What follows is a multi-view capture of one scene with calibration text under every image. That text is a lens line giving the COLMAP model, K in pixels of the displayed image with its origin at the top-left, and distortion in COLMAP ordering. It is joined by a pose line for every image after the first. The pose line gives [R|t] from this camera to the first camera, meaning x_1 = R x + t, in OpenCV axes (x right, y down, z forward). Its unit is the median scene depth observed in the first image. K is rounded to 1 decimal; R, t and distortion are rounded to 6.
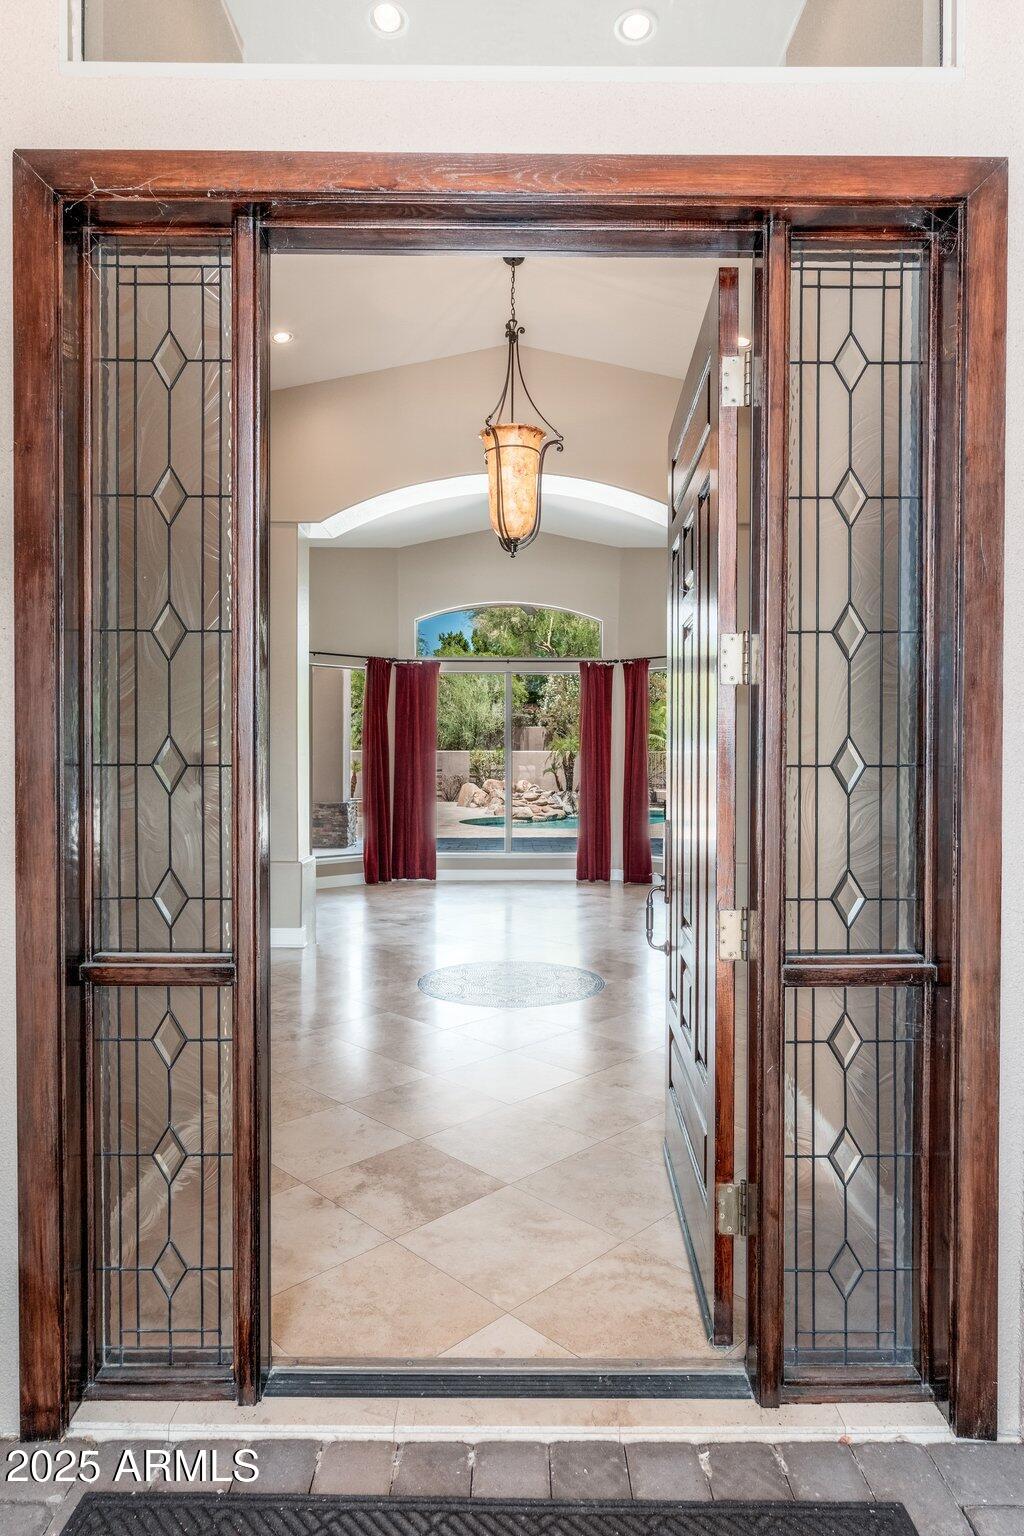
lens RADIAL K [[948.7, 0, 512.0], [0, 948.7, 768.0], [0, 0, 1]] dist [0.000129, -0.000009]
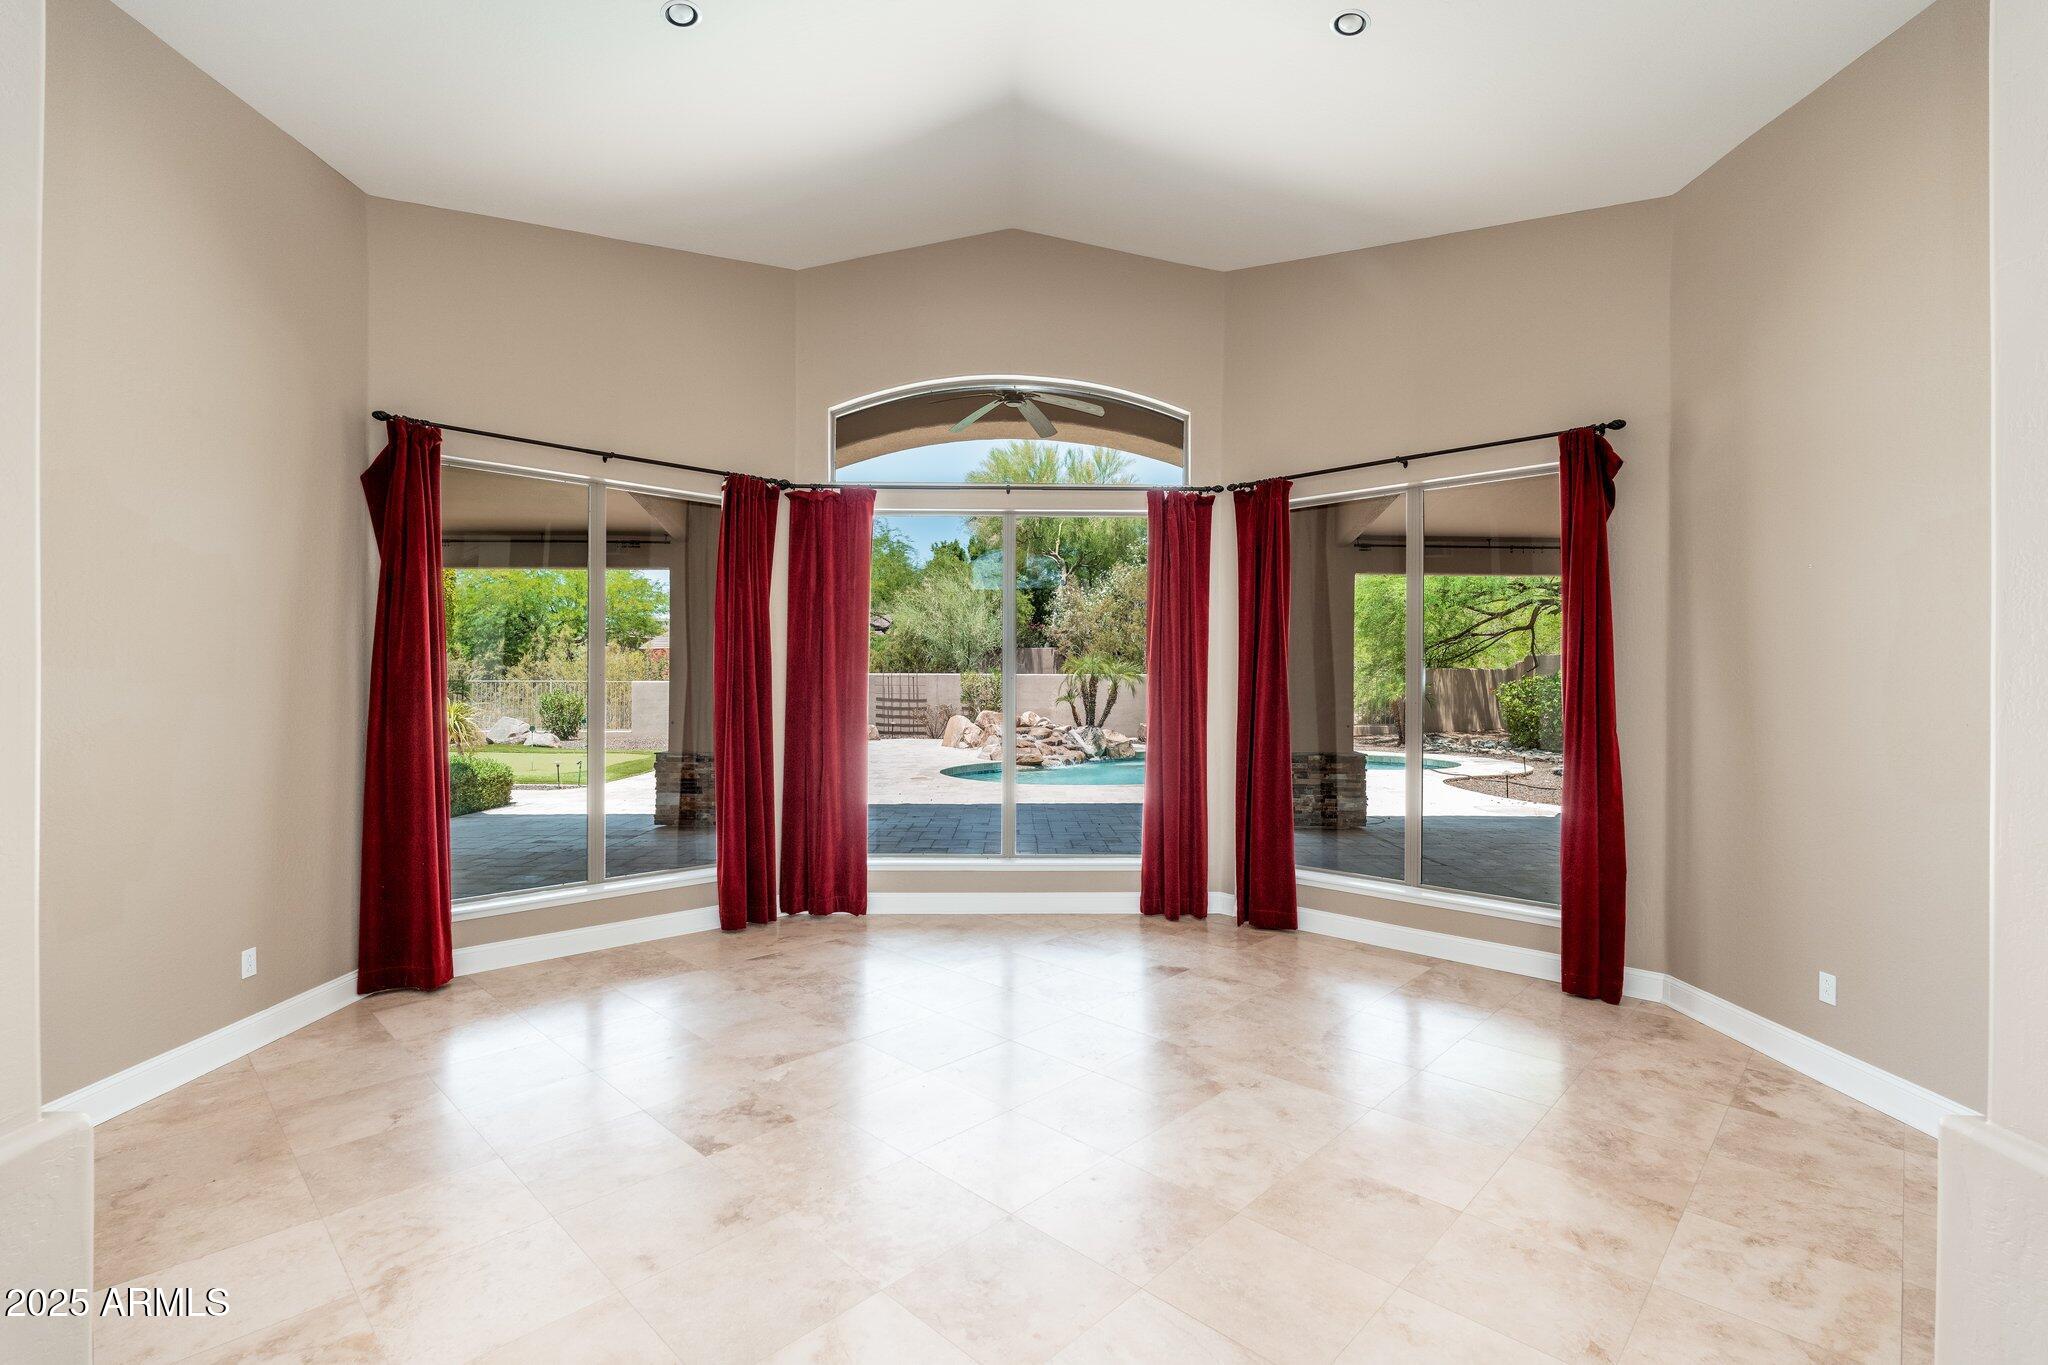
lens RADIAL K [[889.9, 0, 1015.4], [0, 889.9, 686.8], [0, 0, 1]] dist [-0.003465, -0.000084]
pose [[0.999997, 0.001909, 0.001460, -0.000918], [-0.001894, 0.999951, -0.009697, -0.000148], [-0.001478, 0.009694, 0.999952, 0.397177]]
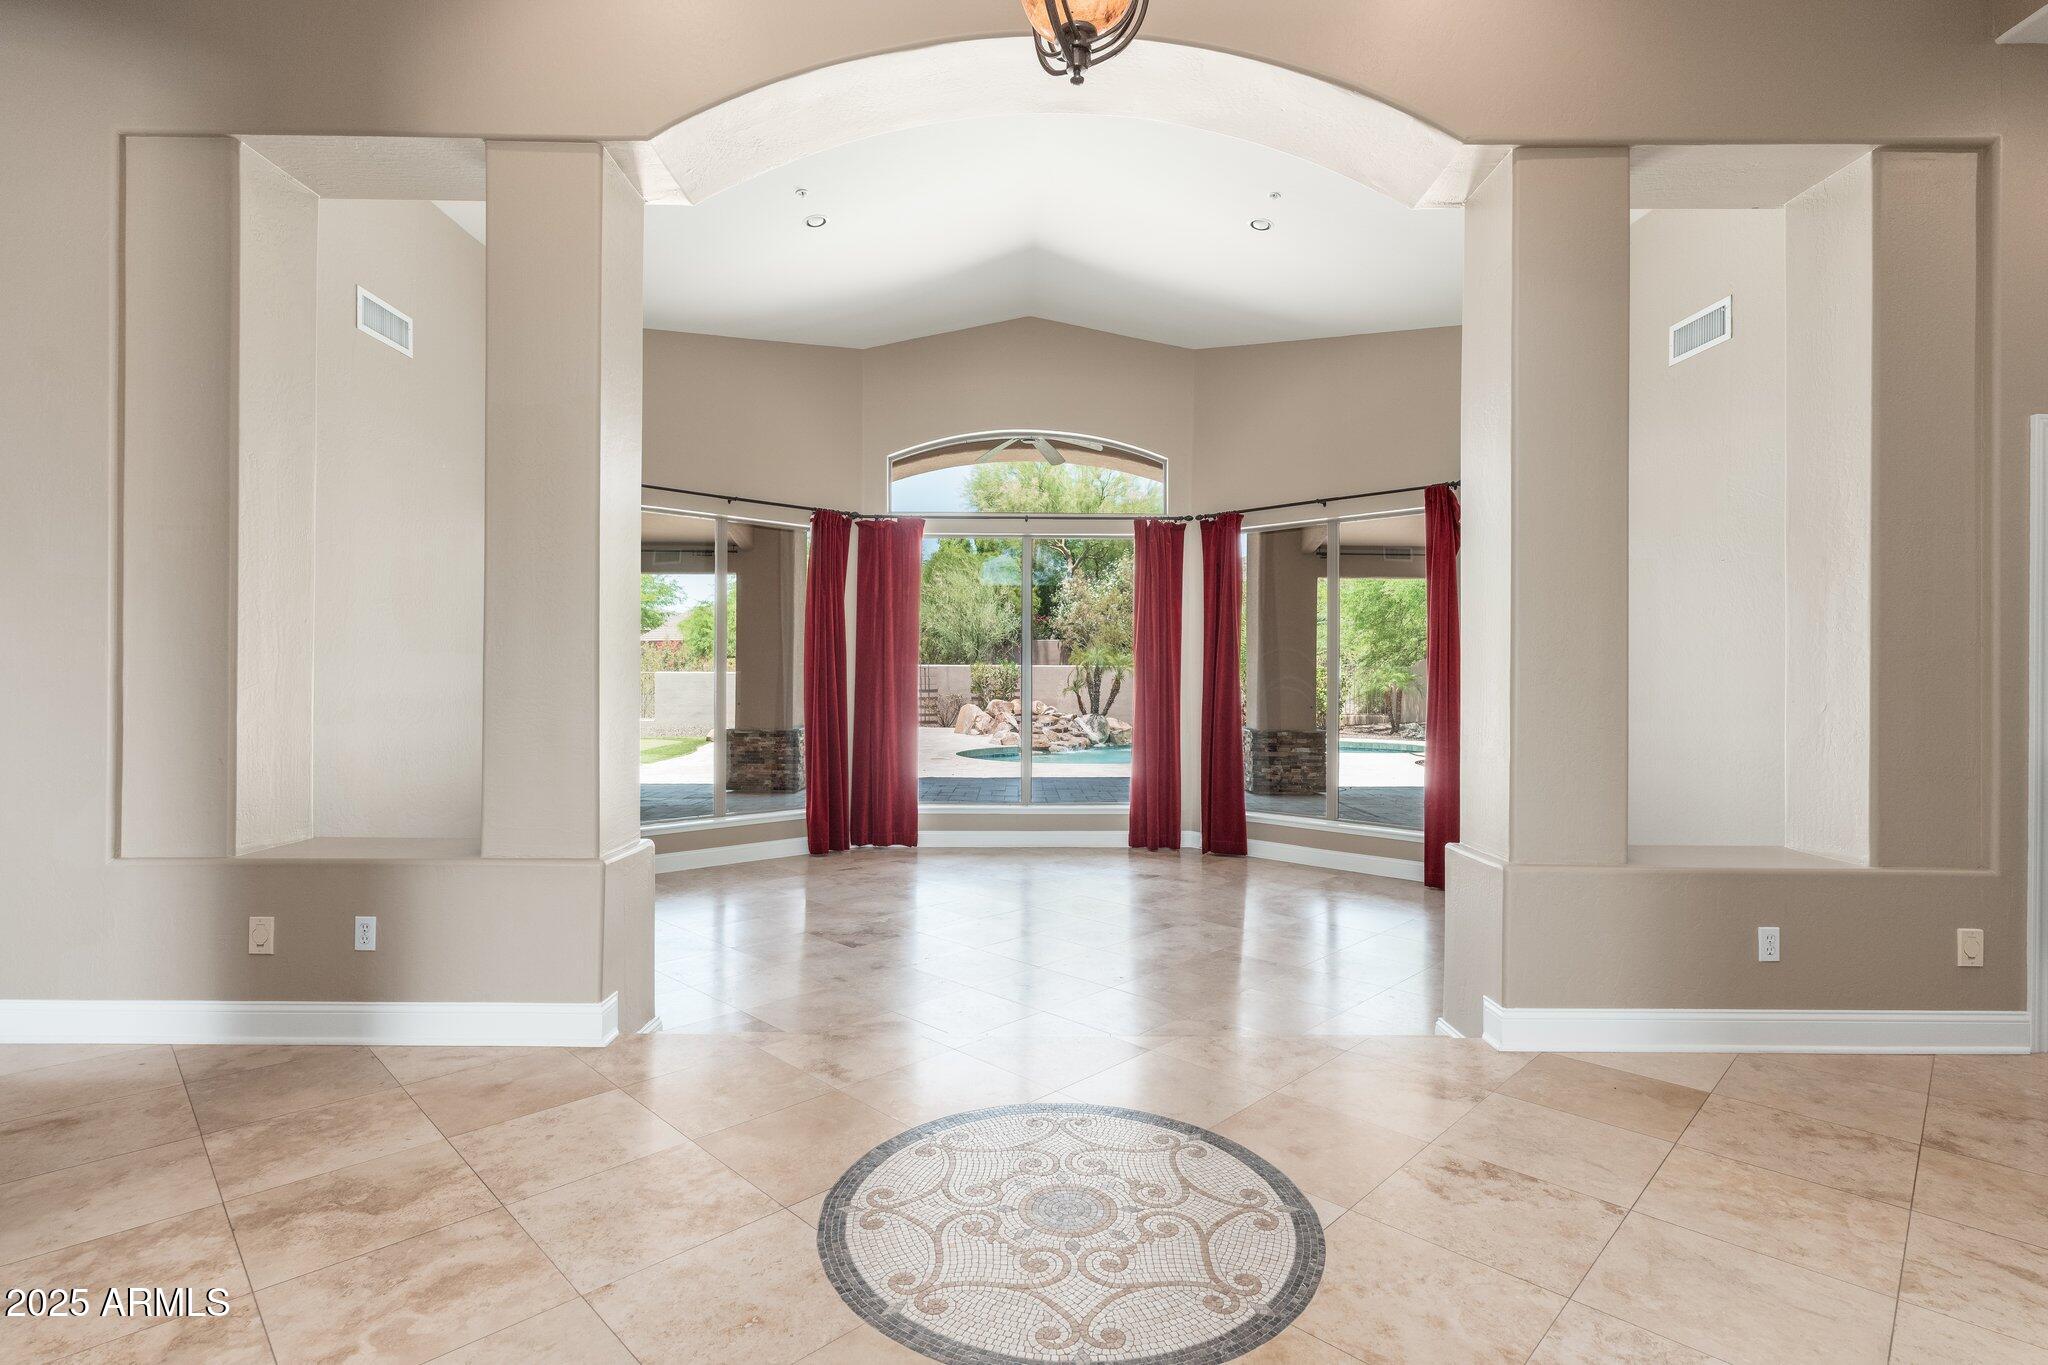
lens RADIAL K [[980.1, 0, 1018.0], [0, 980.1, 678.4], [0, 0, 1]] dist [-0.001100, -0.000051]
pose [[0.999994, 0.002368, 0.002489, -0.009114], [-0.002334, 0.999905, -0.013601, 0.007306], [-0.002521, 0.013596, 0.999904, 0.240633]]
